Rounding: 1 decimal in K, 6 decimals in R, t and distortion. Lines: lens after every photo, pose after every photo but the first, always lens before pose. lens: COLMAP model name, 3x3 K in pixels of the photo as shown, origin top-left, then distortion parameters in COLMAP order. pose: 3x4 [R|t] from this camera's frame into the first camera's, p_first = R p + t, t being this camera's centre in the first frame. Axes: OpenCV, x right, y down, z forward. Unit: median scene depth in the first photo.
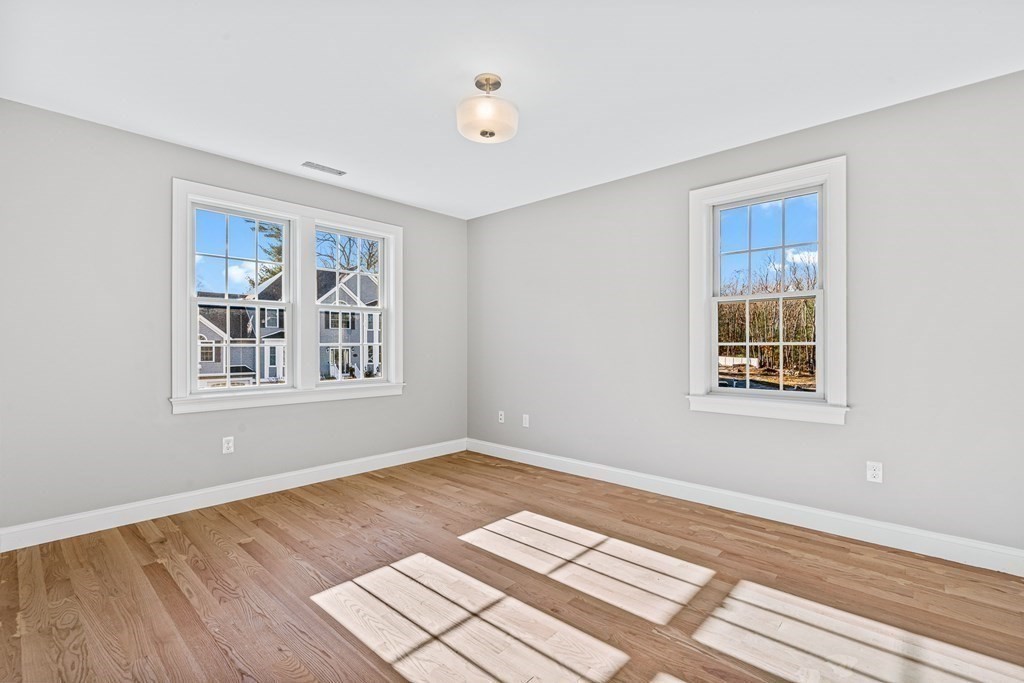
lens RADIAL K [[469.2, 0, 514.3], [0, 469.2, 342.4], [0, 0, 1]] dist [-0.009362, -0.000459]
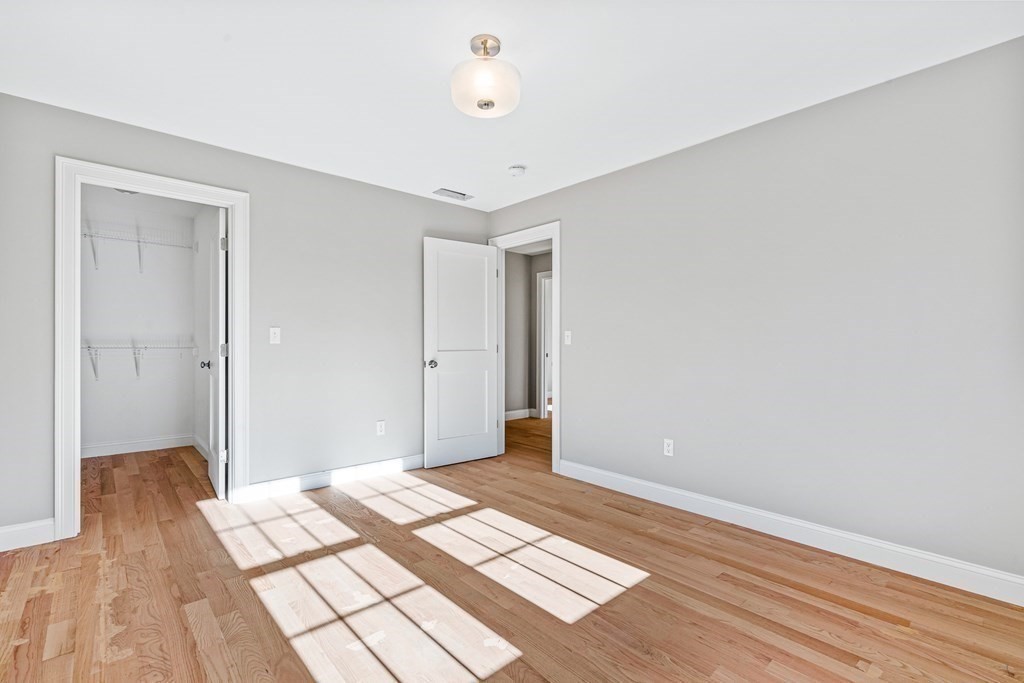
lens RADIAL K [[469.2, 0, 514.3], [0, 469.2, 342.4], [0, 0, 1]] dist [-0.009362, -0.000459]
pose [[-0.995807, -0.003177, 0.091427, -0.193005], [-0.003688, 0.999978, -0.005422, 0.007538], [-0.091408, -0.005736, -0.995797, 1.872121]]
